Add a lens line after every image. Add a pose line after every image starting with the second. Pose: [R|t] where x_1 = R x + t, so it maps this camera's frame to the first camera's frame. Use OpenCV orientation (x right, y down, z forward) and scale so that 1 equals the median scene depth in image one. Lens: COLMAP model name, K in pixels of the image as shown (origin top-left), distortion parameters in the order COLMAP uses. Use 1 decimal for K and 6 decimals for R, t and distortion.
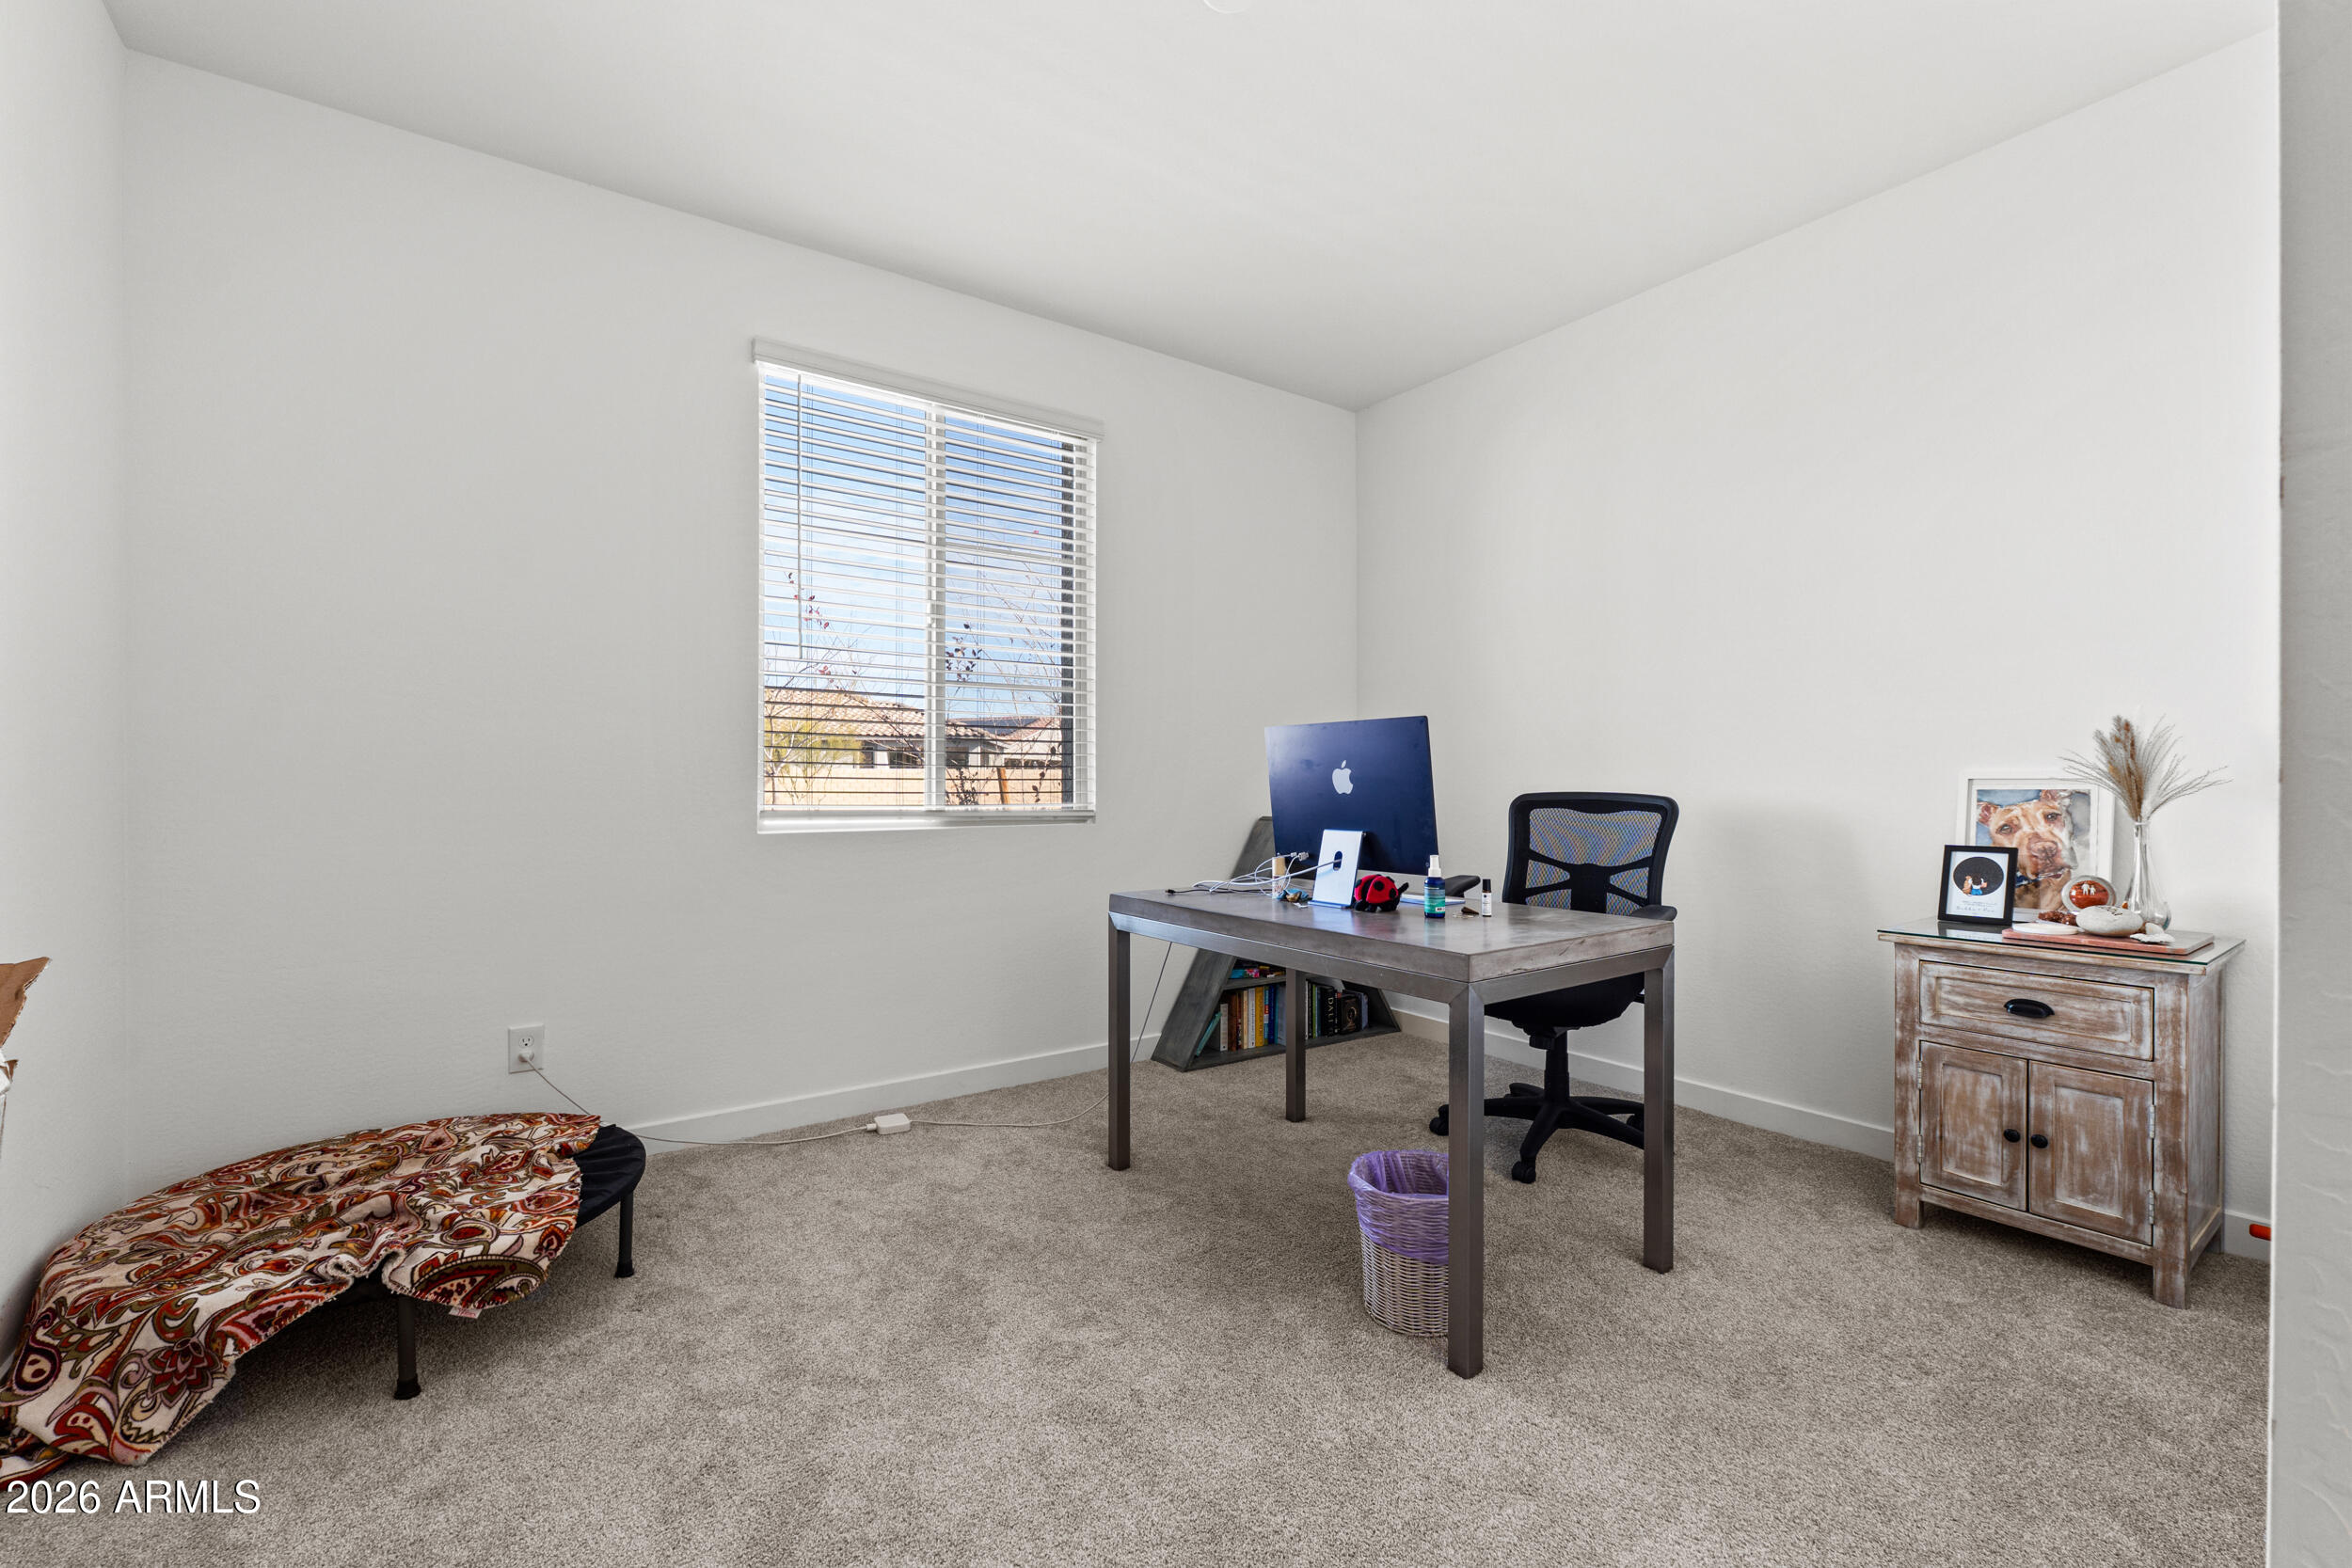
lens RADIAL K [[985.5, 0, 1168.9], [0, 985.5, 786.5], [0, 0, 1]] dist [-0.003067, -0.000252]
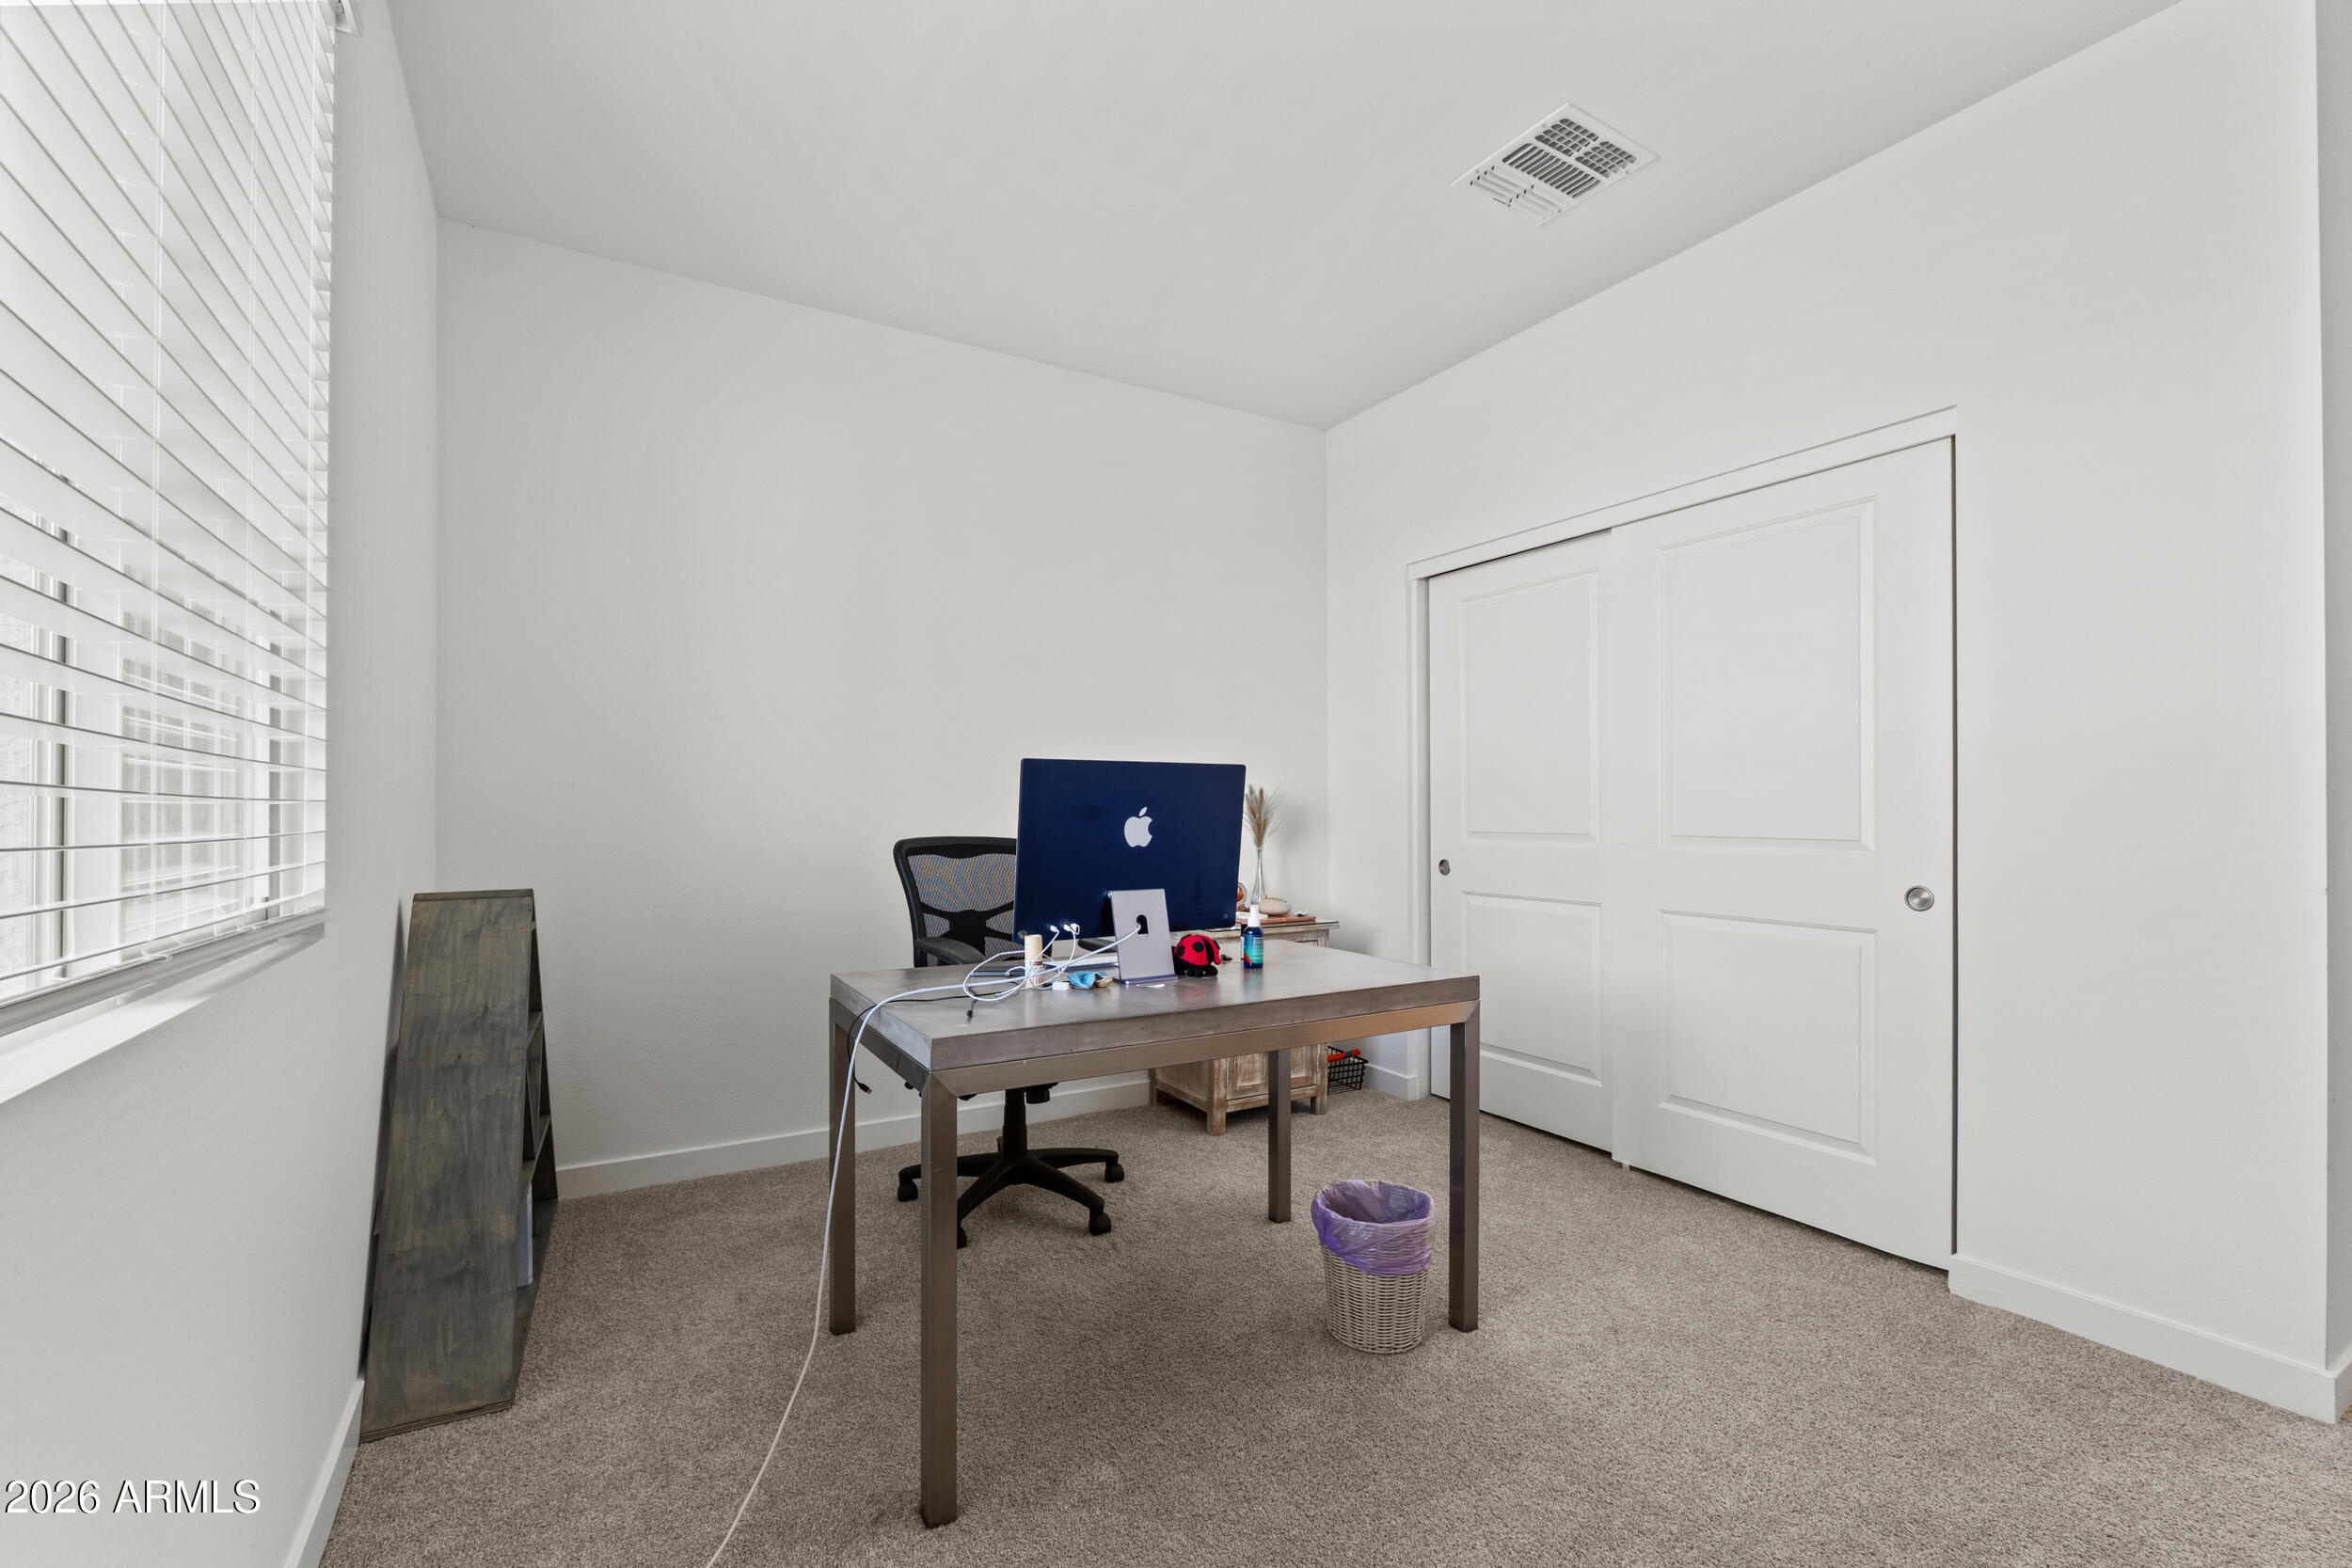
lens RADIAL K [[985.5, 0, 1168.9], [0, 985.5, 786.5], [0, 0, 1]] dist [-0.003067, -0.000252]
pose [[0.103027, 0.026150, 0.994335, -0.678671], [0.004702, 0.999630, -0.026777, -0.021806], [-0.994667, 0.007434, 0.102866, 0.897603]]
